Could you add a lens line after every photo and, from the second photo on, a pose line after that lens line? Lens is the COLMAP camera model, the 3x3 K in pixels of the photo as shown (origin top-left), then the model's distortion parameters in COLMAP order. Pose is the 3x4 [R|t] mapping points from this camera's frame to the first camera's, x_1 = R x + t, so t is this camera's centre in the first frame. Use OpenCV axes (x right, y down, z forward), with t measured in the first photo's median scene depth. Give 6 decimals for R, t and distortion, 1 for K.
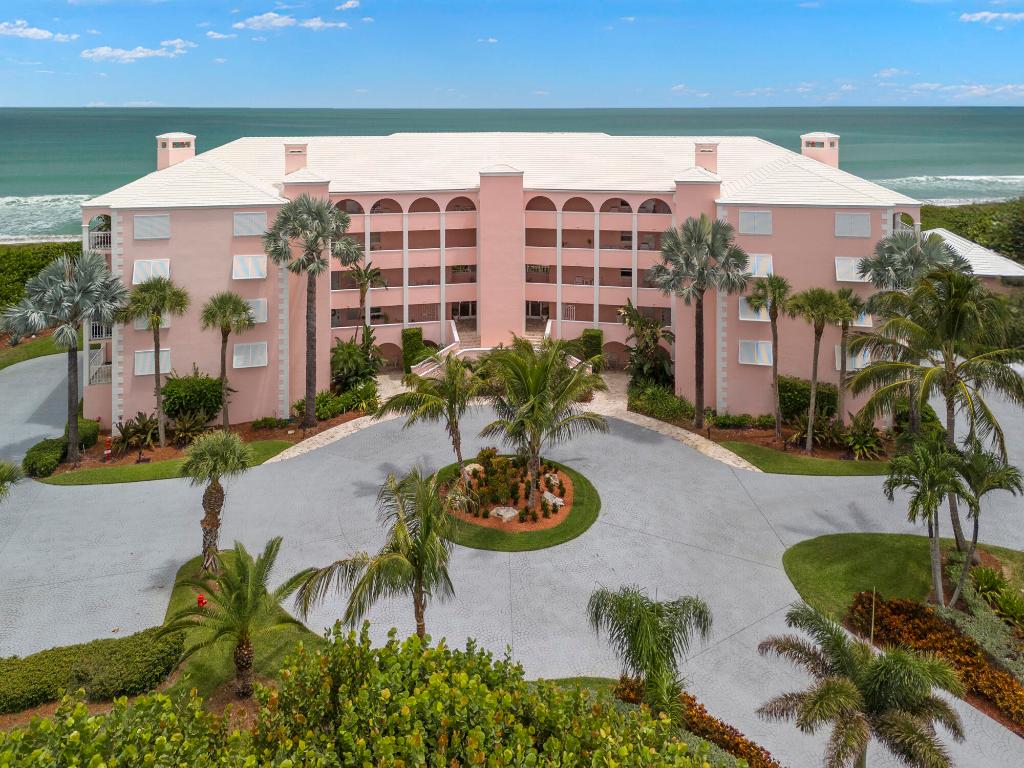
lens RADIAL K [[778.8, 0, 515.8], [0, 778.8, 163.3], [0, 0, 1]] dist [0.040396, 0.002974]
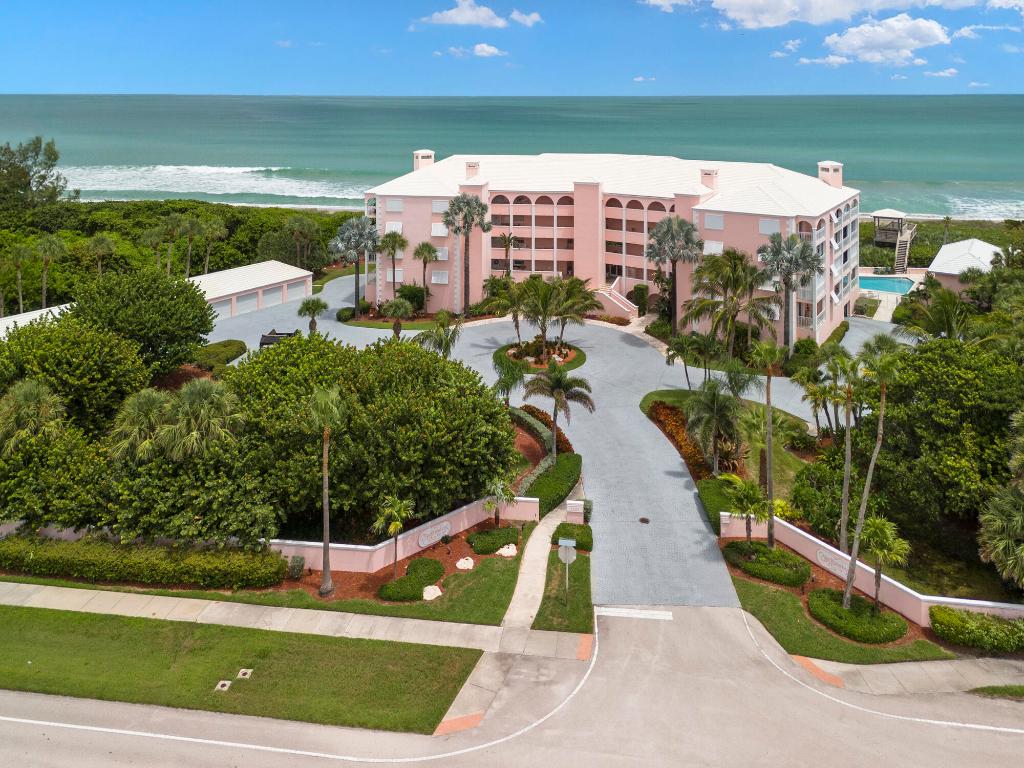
lens RADIAL K [[778.8, 0, 515.8], [0, 778.8, 163.3], [0, 0, 1]] dist [0.040396, 0.002974]
pose [[0.915612, 0.026641, -0.401179, 0.516153], [-0.022057, 0.999628, 0.016041, -0.052962], [0.401457, -0.005839, 0.915859, -0.567157]]
